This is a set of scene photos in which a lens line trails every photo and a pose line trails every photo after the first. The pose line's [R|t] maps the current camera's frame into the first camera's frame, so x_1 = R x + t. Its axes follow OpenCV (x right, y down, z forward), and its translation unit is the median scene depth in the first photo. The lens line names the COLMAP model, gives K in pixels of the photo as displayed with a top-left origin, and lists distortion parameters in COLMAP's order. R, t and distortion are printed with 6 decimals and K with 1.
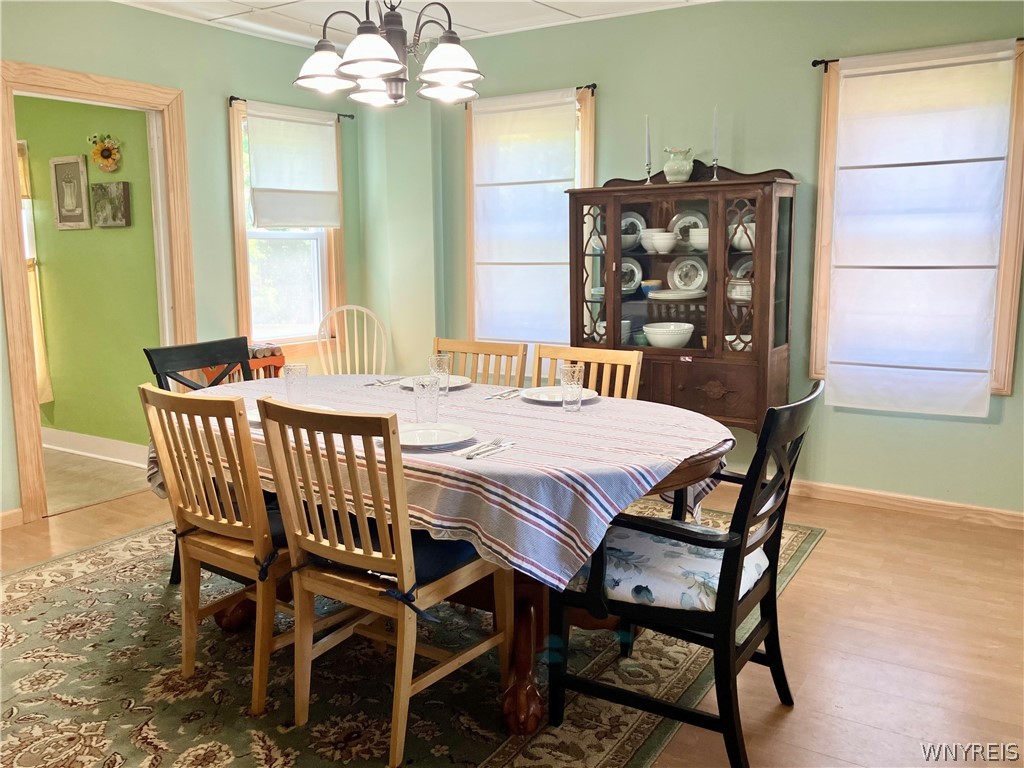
lens RADIAL K [[844.6, 0, 505.9], [0, 844.6, 380.4], [0, 0, 1]] dist [0.033309, -0.036367]
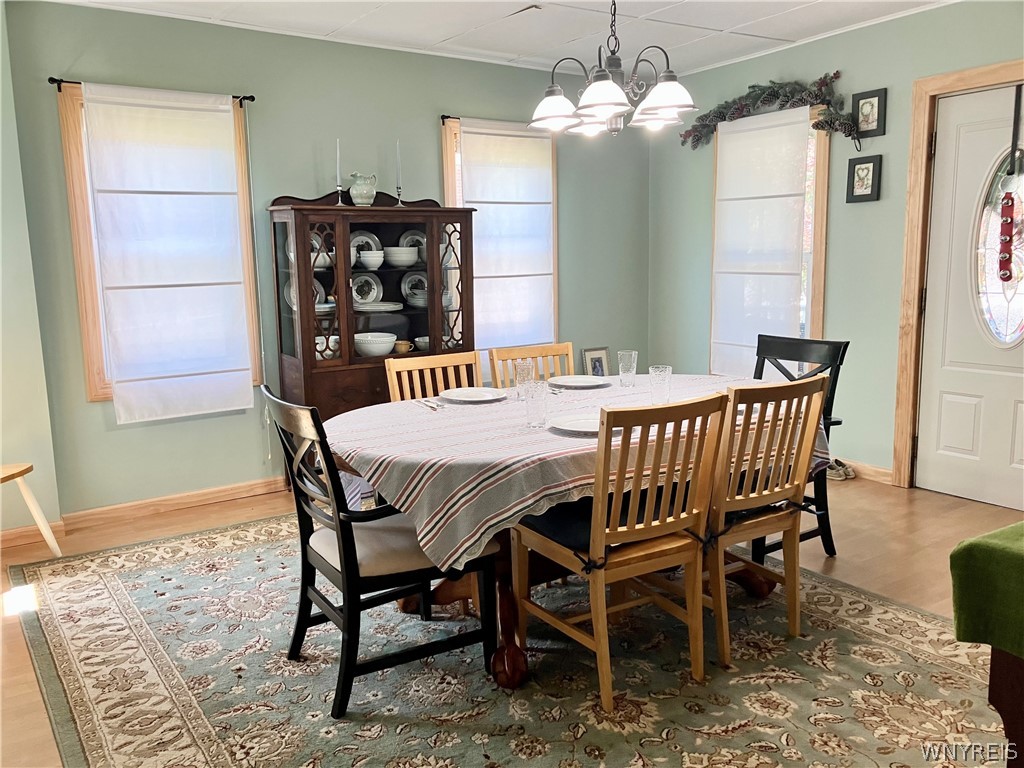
lens RADIAL K [[844.6, 0, 505.1], [0, 844.6, 385.5], [0, 0, 1]] dist [0.033309, -0.036367]
pose [[0.387023, -0.138932, 0.911543, -0.785381], [0.159151, 0.983812, 0.082375, -0.067823], [-0.908231, 0.113193, 0.402869, 0.433514]]
